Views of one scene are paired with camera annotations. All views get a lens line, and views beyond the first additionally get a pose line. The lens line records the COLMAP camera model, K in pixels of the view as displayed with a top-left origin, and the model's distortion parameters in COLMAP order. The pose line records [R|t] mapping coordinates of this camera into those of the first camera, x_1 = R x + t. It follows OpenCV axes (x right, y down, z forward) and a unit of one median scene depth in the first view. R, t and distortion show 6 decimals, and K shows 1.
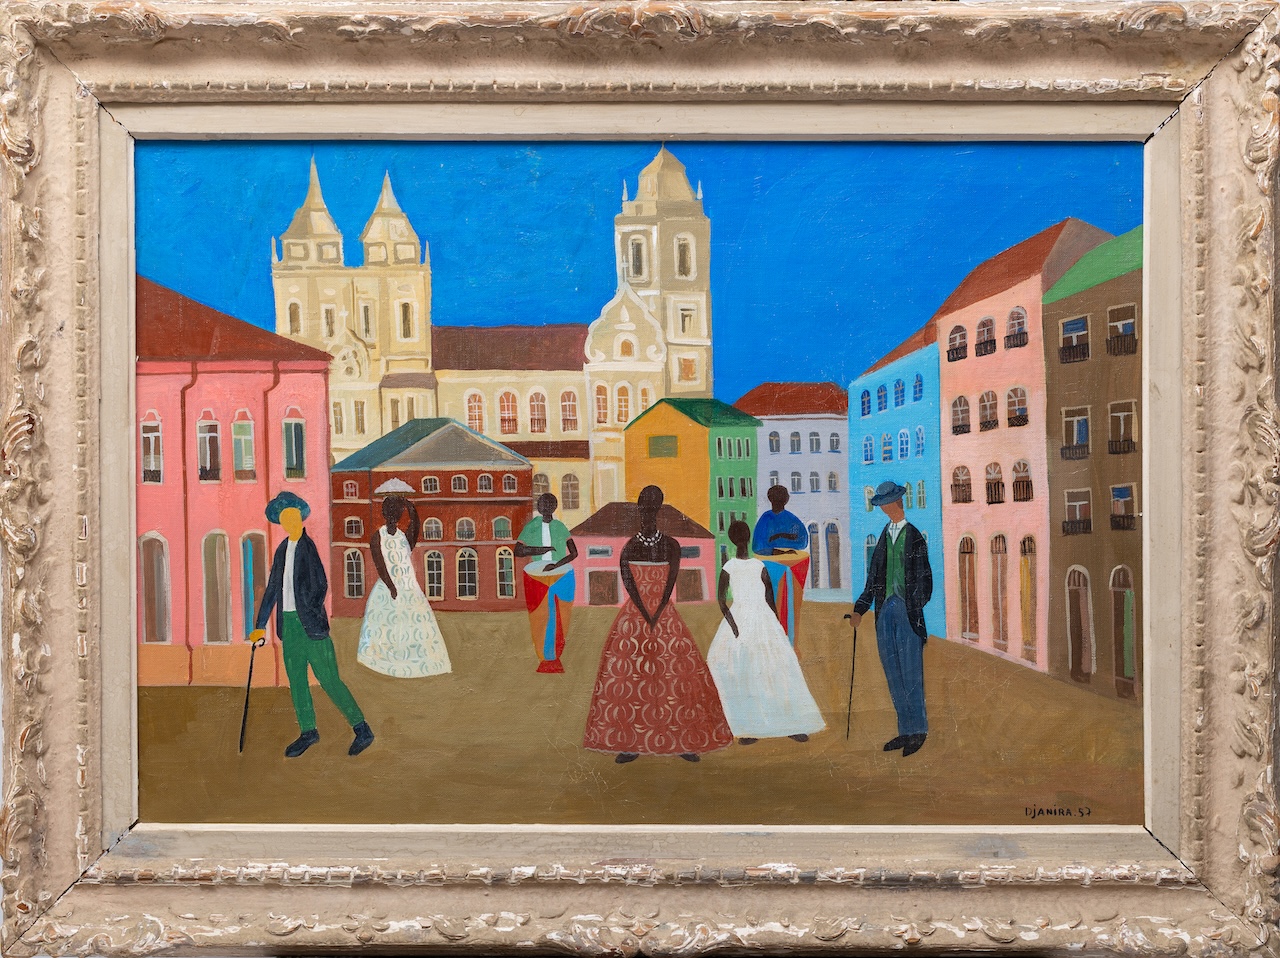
lens RADIAL K [[3601.5, 0, 637.6], [0, 3601.5, 482.2], [0, 0, 1]] dist [-0.078678, 0.000000]
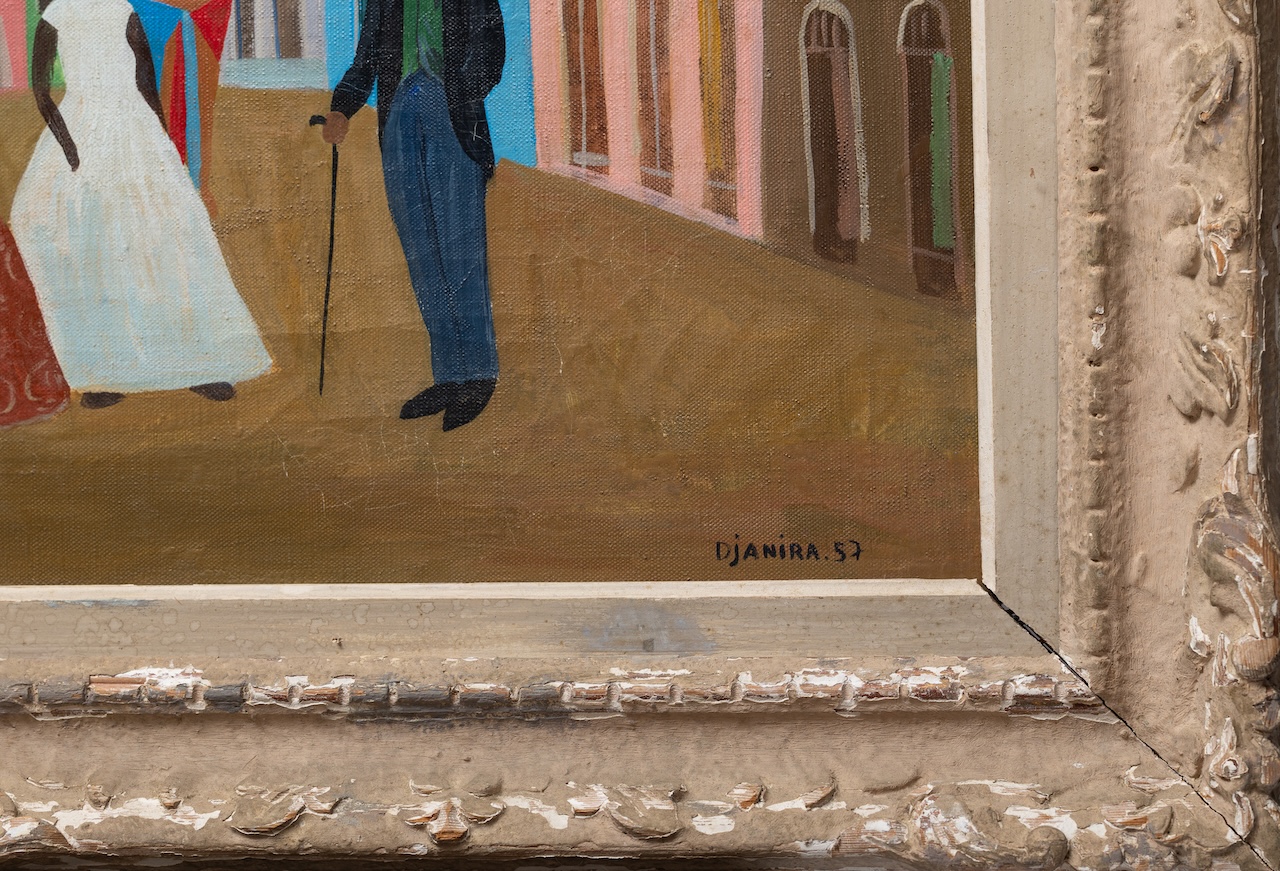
lens RADIAL K [[4200.2, 0, 642.7], [0, 4200.2, 432.6], [0, 0, 1]] dist [-0.040925, 0.000000]
pose [[0.999842, -0.007796, -0.015993, 0.107471], [0.007944, 0.999926, 0.009234, 0.072113], [0.015920, -0.009360, 0.999829, 0.476594]]
